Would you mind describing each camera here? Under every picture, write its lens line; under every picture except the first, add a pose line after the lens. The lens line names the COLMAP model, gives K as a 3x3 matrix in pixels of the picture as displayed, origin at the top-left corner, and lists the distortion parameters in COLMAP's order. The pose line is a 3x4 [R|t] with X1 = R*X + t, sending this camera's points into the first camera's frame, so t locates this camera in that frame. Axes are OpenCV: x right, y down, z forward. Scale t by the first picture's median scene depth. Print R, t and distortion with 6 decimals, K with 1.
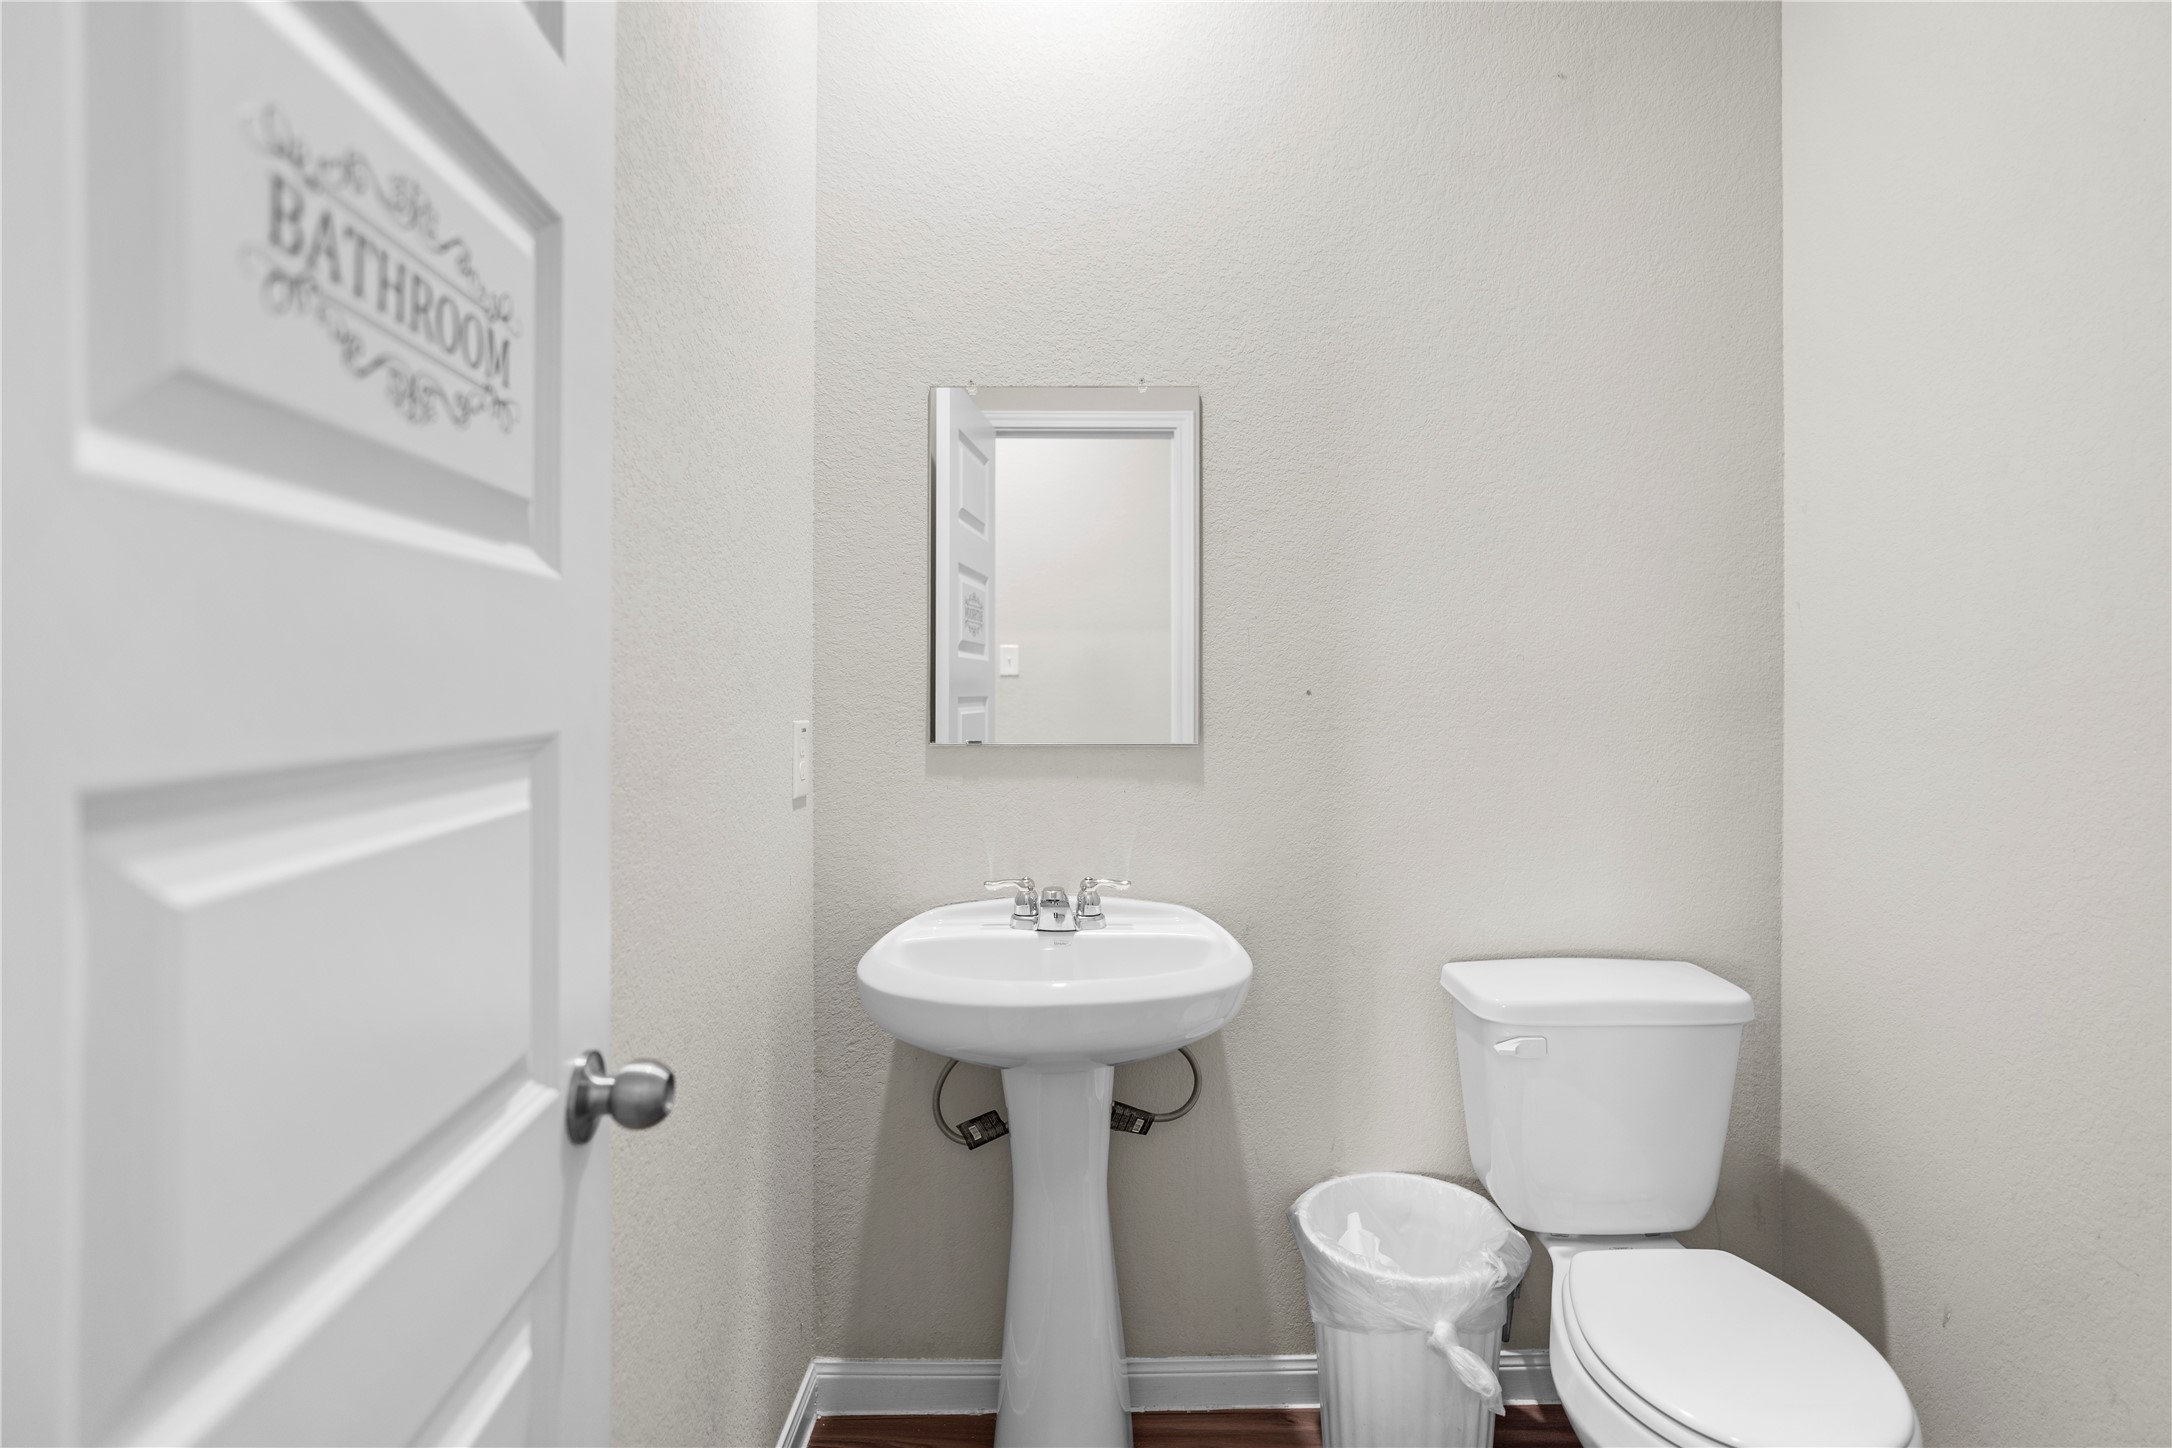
lens RADIAL K [[1036.0, 0, 1093.4], [0, 1036.0, 690.2], [0, 0, 1]] dist [-0.017190, 0.007873]
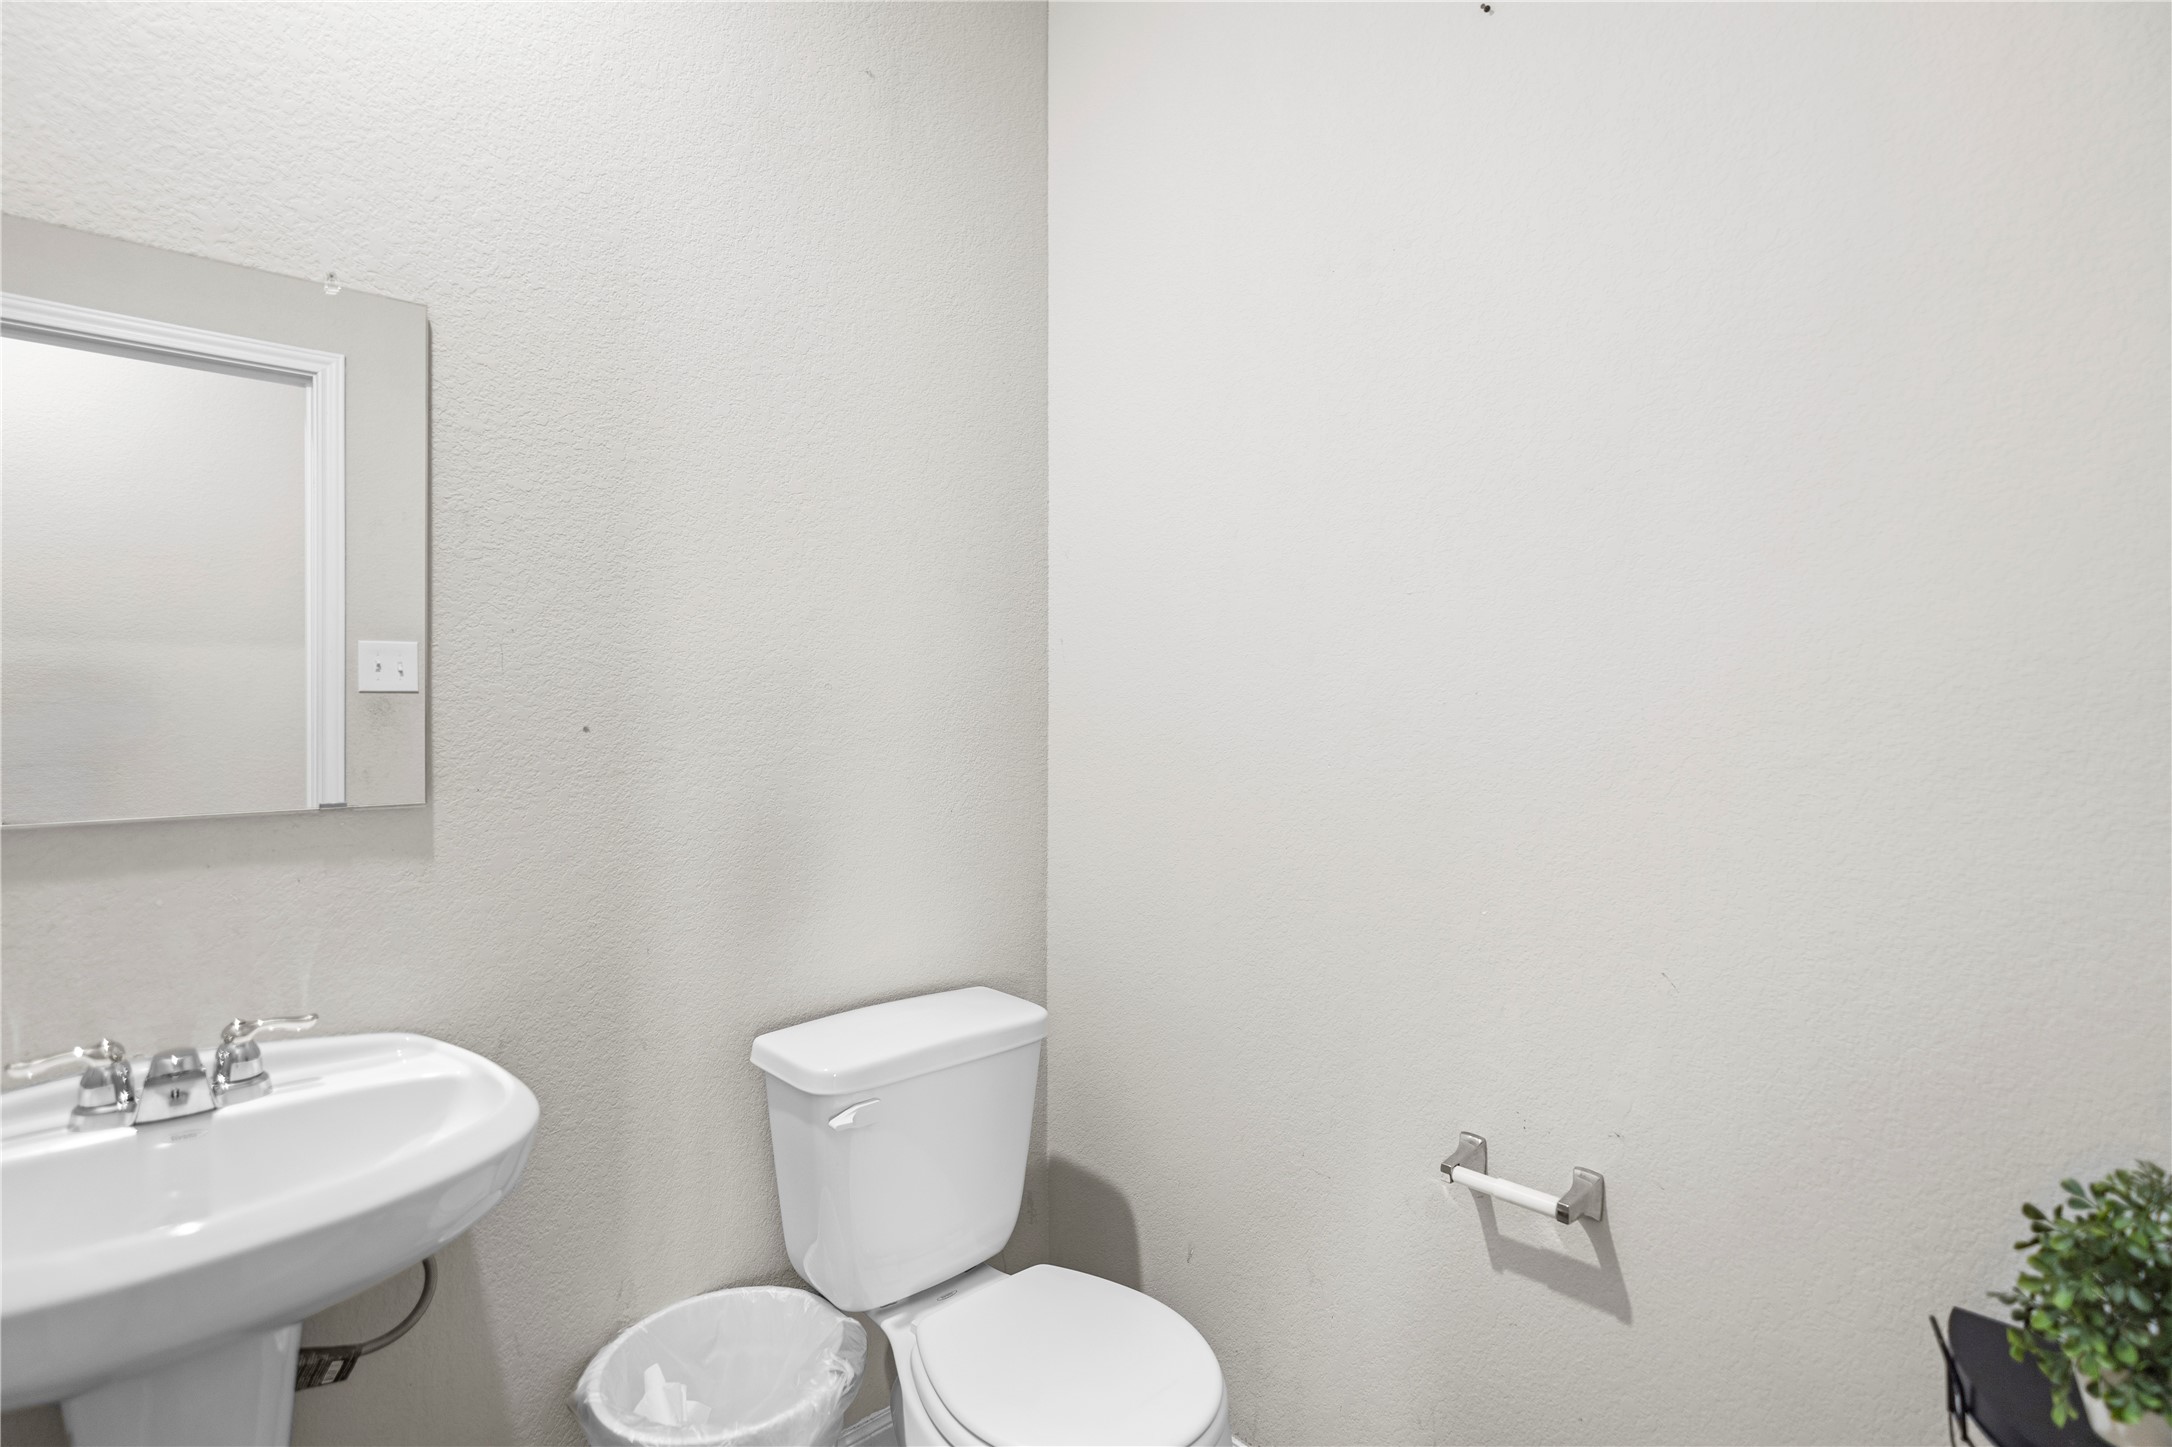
lens RADIAL K [[1060.6, 0, 1085.4], [0, 1060.6, 710.4], [0, 0, 1]] dist [-0.017028, 0.008610]
pose [[0.736223, -0.004958, 0.676720, -0.057766], [0.010248, 0.999940, -0.003823, -0.005023], [-0.676661, 0.009750, 0.736230, 0.153358]]
